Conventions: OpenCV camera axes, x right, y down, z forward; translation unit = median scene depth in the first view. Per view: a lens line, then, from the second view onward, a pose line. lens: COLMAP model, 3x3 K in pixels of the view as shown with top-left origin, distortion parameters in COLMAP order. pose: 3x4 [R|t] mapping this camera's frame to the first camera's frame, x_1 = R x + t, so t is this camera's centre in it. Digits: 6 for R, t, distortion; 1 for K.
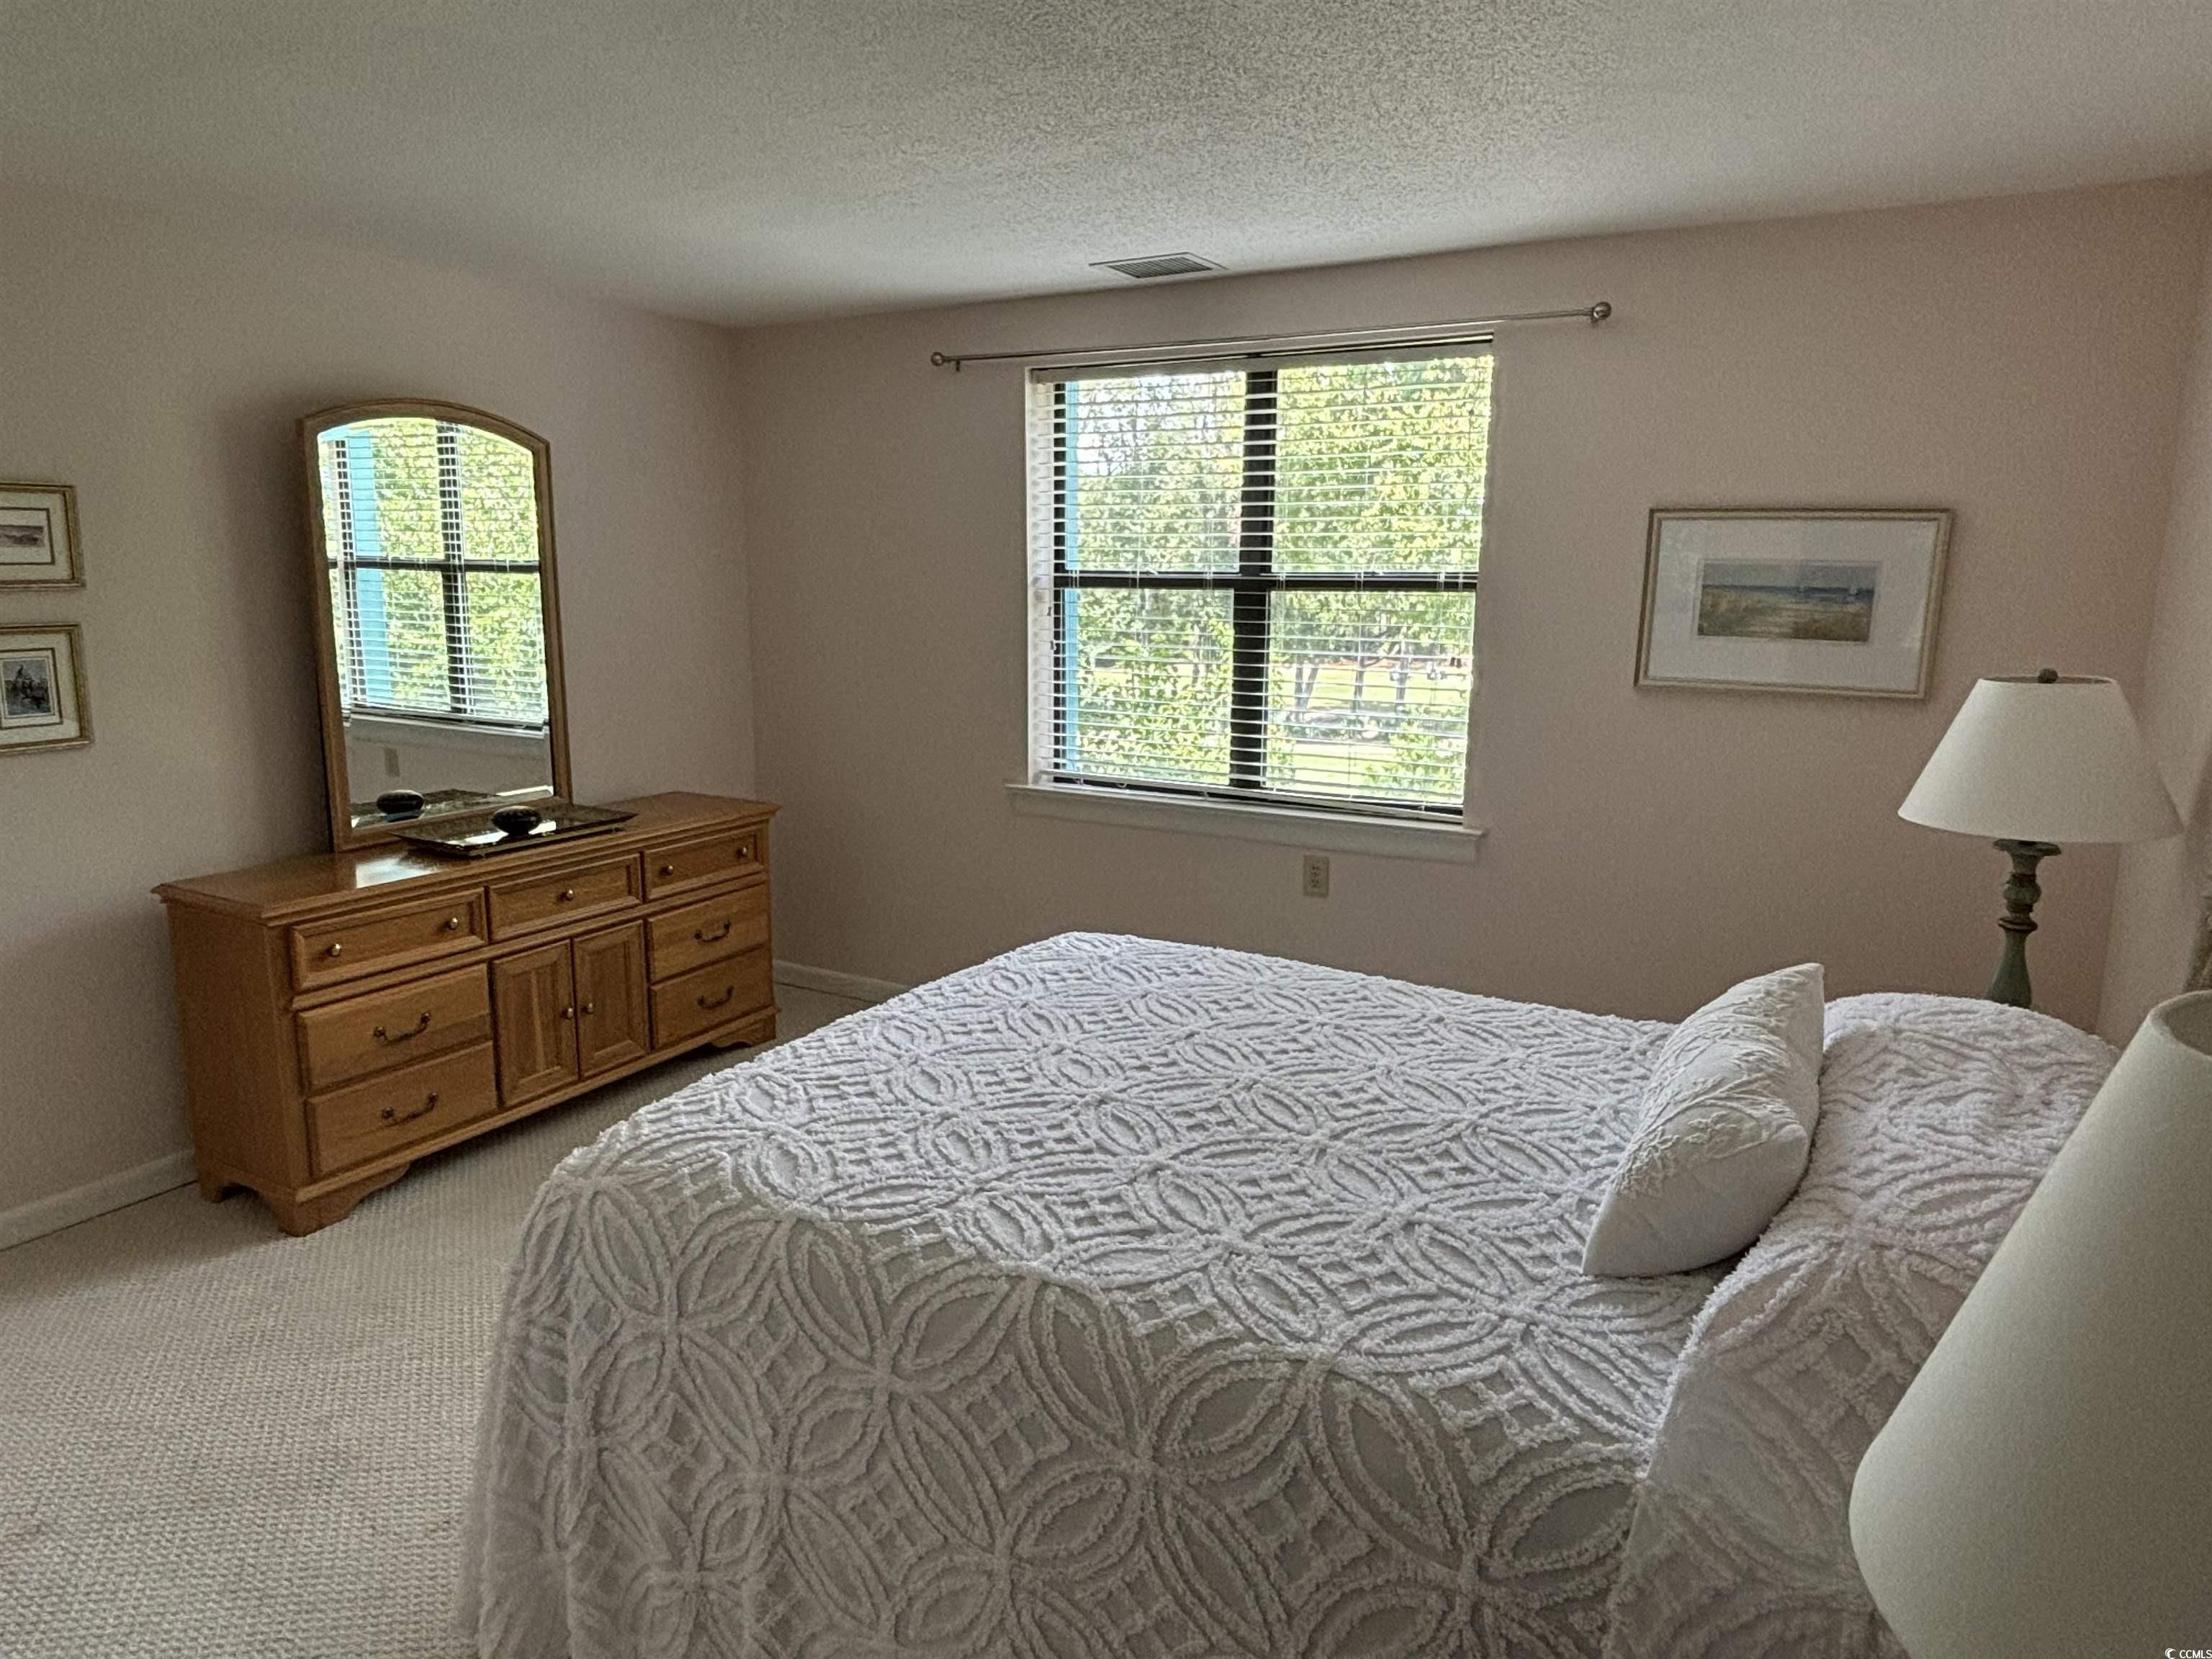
lens RADIAL K [[1390.0, 0, 1106.0], [0, 1390.0, 829.5], [0, 0, 1]] dist [0.098130, -0.100736]
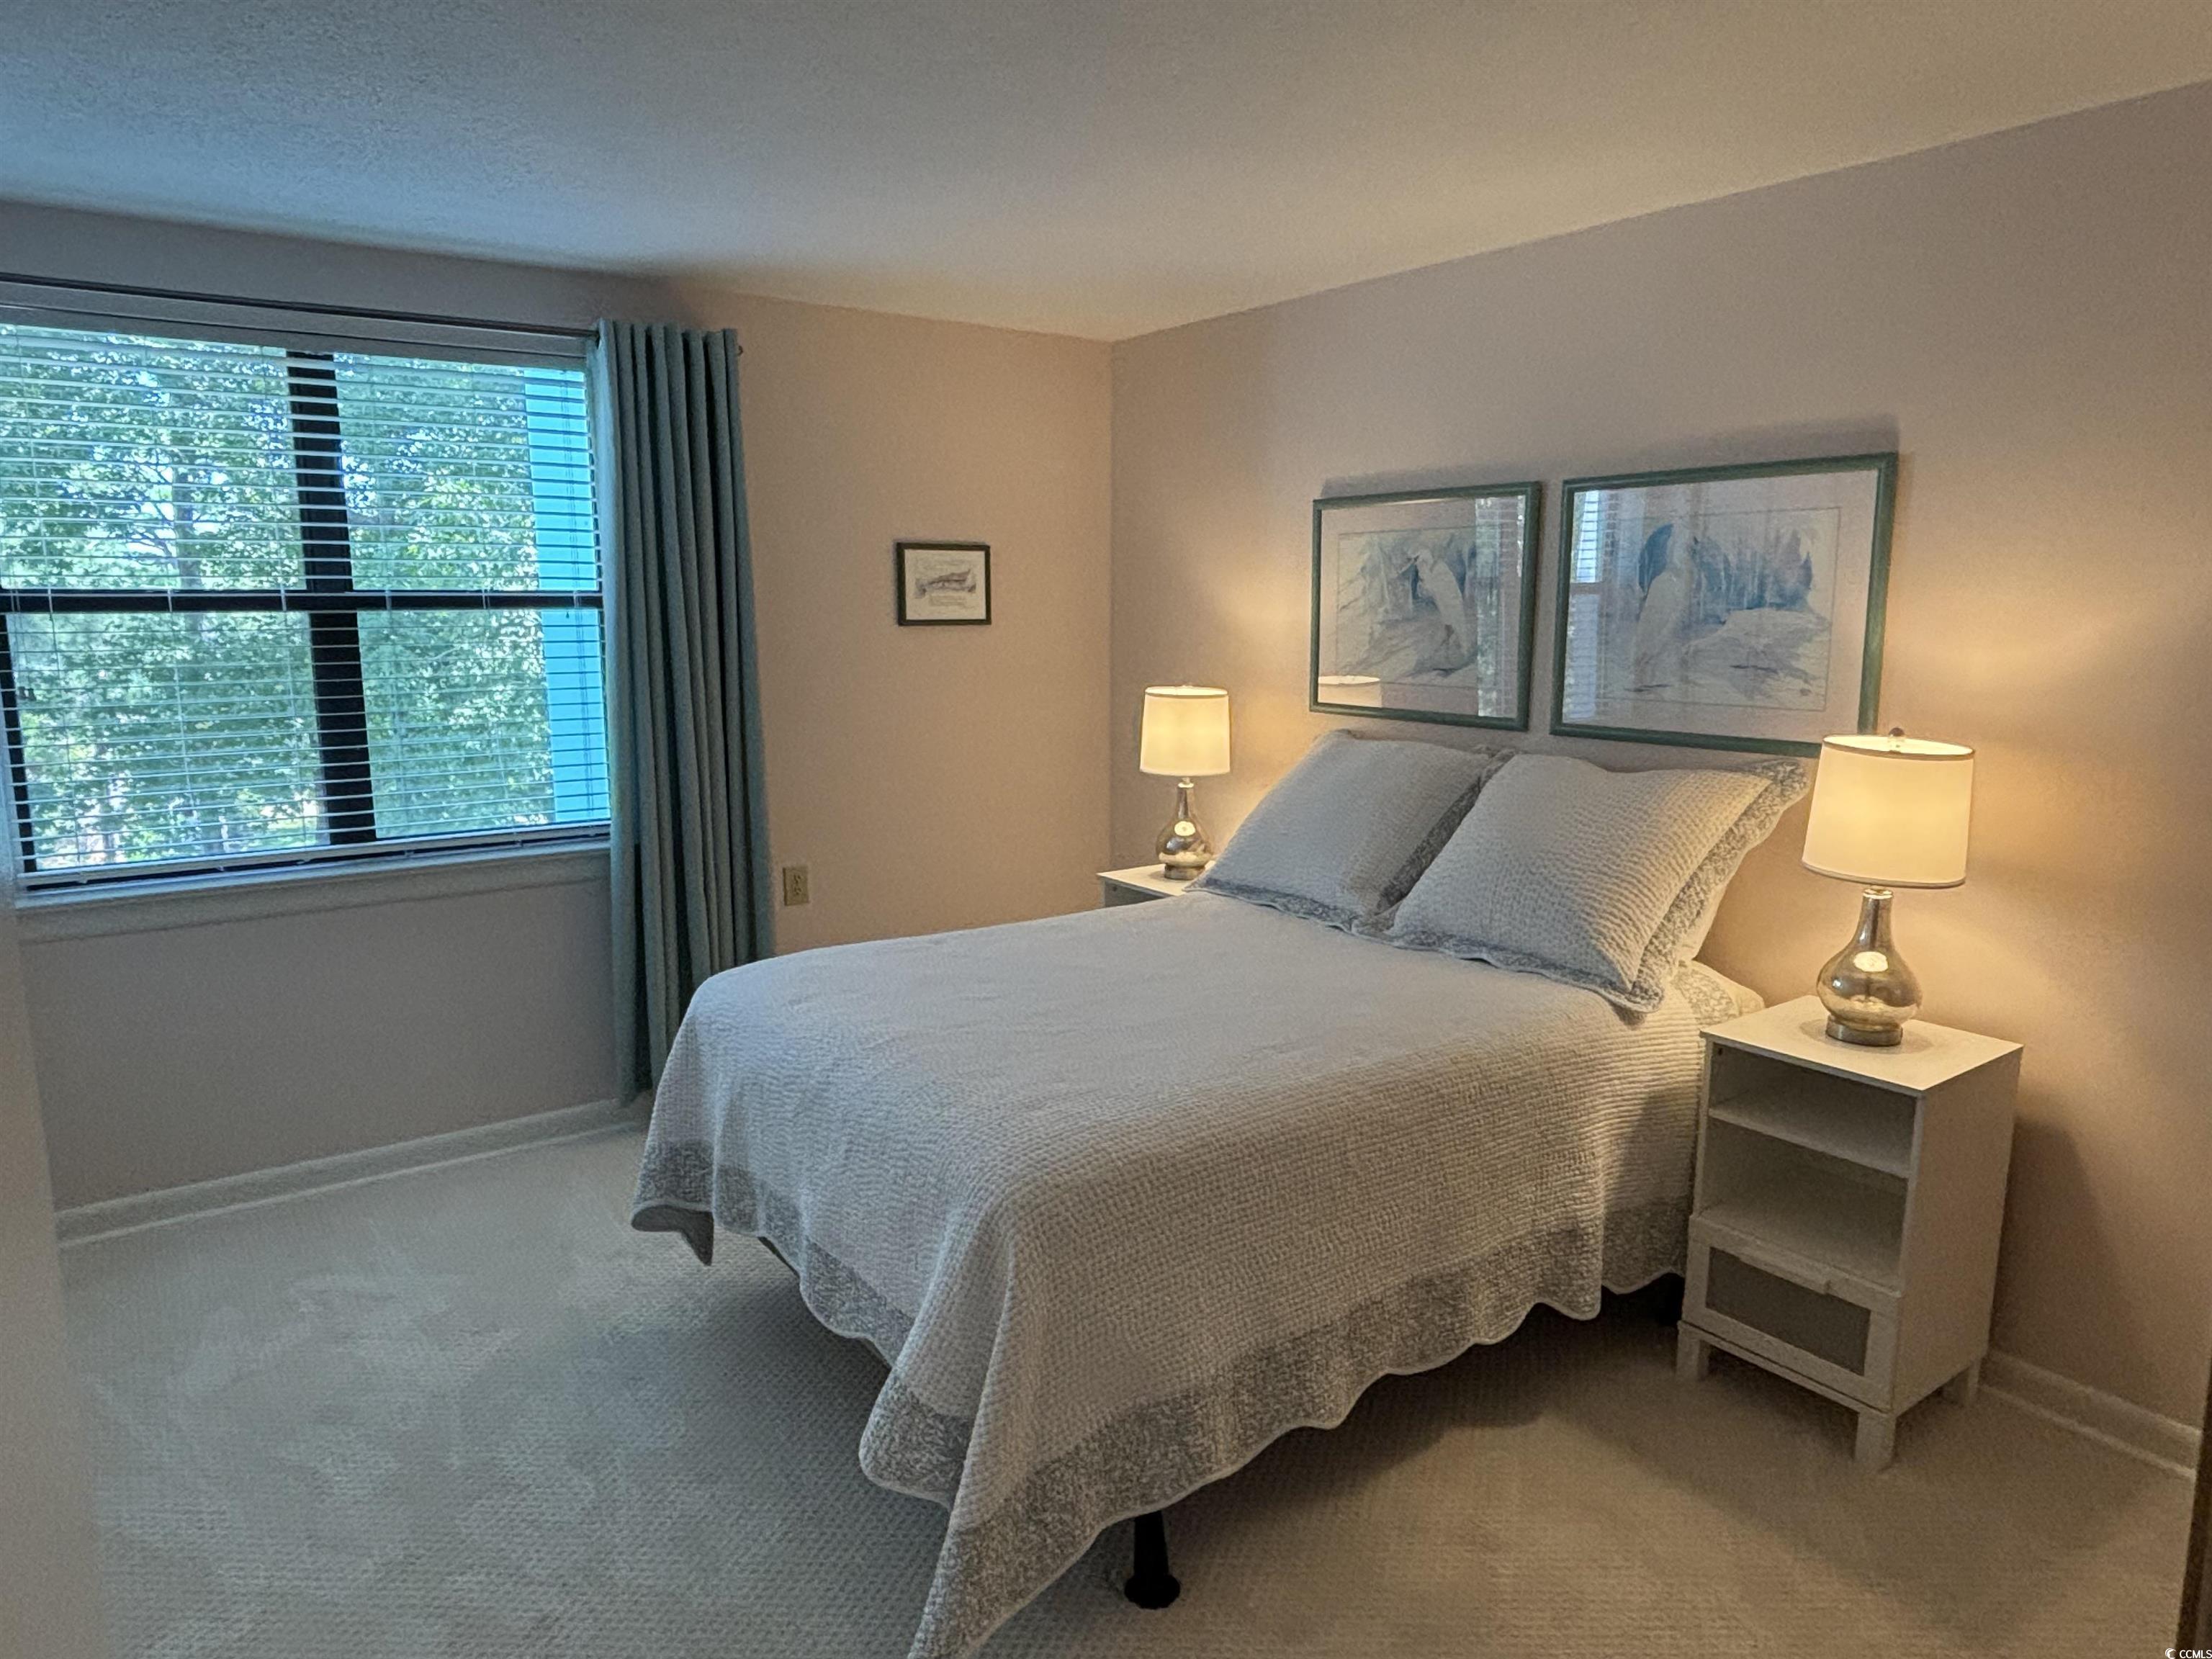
lens RADIAL K [[1390.0, 0, 1106.0], [0, 1390.0, 829.5], [0, 0, 1]] dist [0.098130, -0.100736]
pose [[0.429833, -0.164093, 0.887872, -0.471897], [0.169474, 0.980532, 0.099173, -0.049494], [-0.886861, 0.107843, 0.449274, 0.229984]]
